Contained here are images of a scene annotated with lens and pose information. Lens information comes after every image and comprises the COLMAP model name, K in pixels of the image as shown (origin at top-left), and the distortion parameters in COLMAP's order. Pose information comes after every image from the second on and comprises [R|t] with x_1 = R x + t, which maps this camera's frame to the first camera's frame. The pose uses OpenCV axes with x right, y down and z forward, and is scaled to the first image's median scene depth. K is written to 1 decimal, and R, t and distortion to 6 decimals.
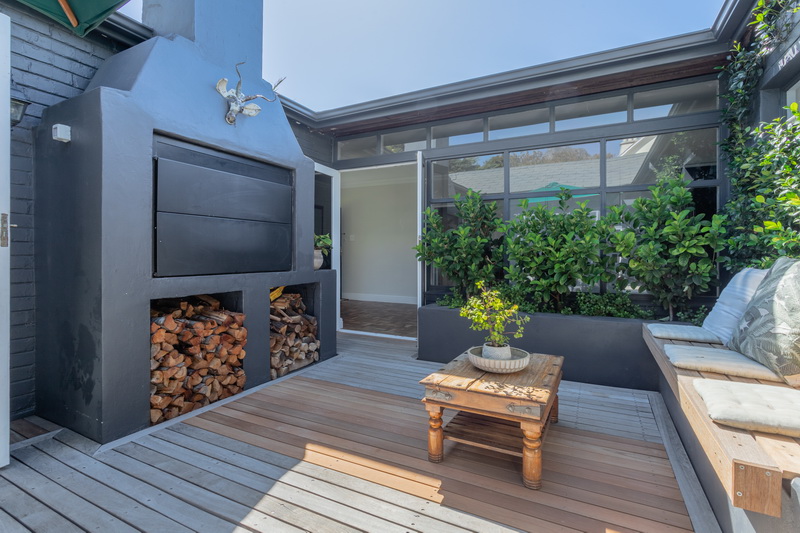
lens RADIAL K [[381.5, 0, 401.5], [0, 381.5, 253.9], [0, 0, 1]] dist [0.000224, 0.000028]
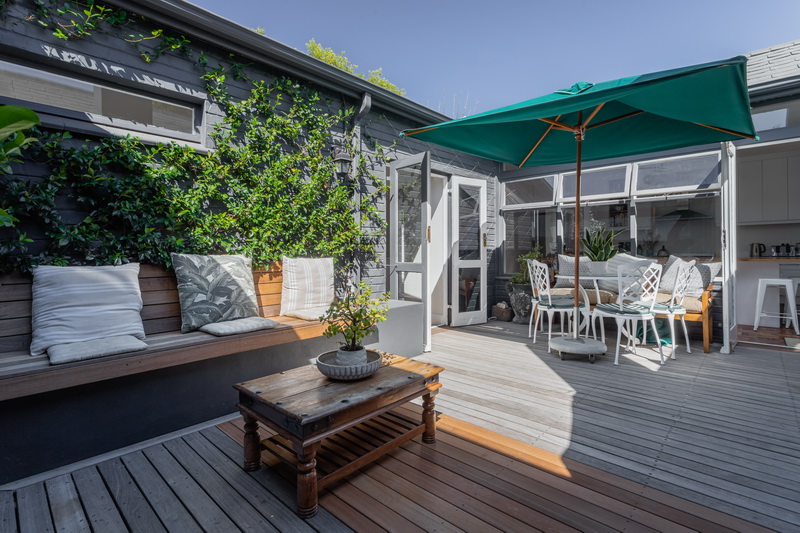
lens RADIAL K [[381.5, 0, 401.5], [0, 381.5, 253.9], [0, 0, 1]] dist [0.000224, 0.000028]
pose [[-0.964462, 0.002575, 0.264209, -0.123478], [0.002257, 0.999996, -0.001506, 0.015683], [-0.264211, -0.000856, -0.964464, 2.089785]]
